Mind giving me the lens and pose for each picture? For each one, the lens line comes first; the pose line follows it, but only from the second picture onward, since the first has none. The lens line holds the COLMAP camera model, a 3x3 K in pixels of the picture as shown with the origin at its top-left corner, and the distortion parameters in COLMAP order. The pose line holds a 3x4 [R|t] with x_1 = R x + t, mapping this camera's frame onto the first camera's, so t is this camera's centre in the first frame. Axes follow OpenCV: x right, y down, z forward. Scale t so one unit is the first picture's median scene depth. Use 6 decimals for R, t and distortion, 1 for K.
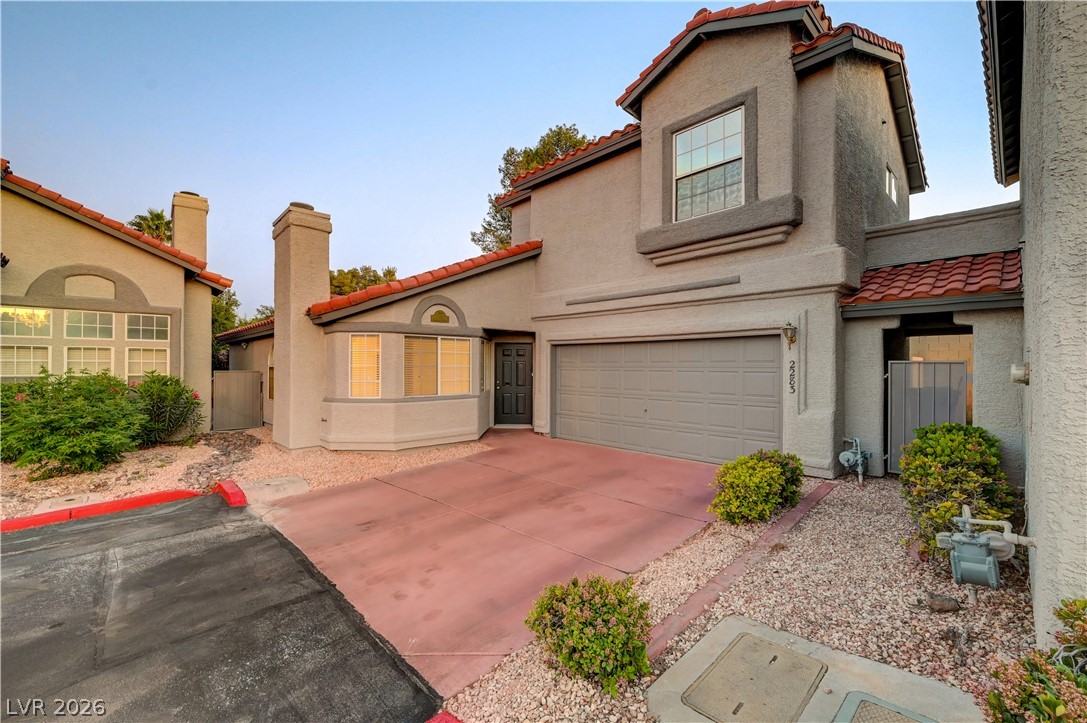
lens RADIAL K [[451.3, 0, 544.2], [0, 451.3, 368.7], [0, 0, 1]] dist [0.000188, 0.000080]
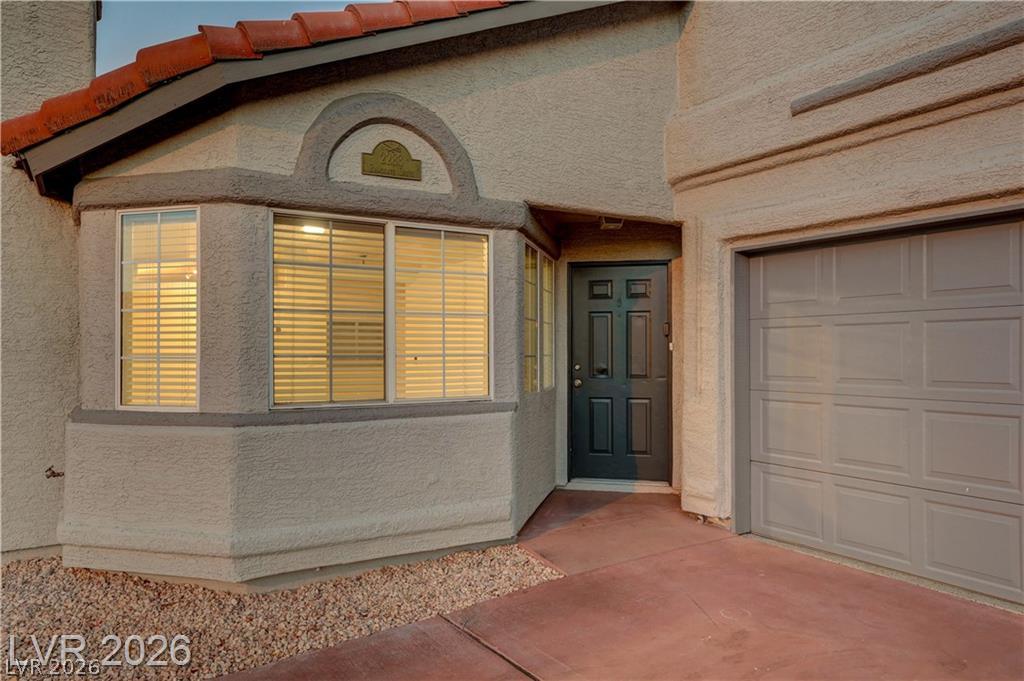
lens RADIAL K [[686.4, 0, 507.8], [0, 686.4, 355.5], [0, 0, 1]] dist [-0.001478, -0.000304]
pose [[0.976545, -0.005956, -0.215232, -0.049970], [0.005305, 0.999979, -0.003600, 0.030194], [0.215249, 0.002373, 0.976556, 0.599086]]
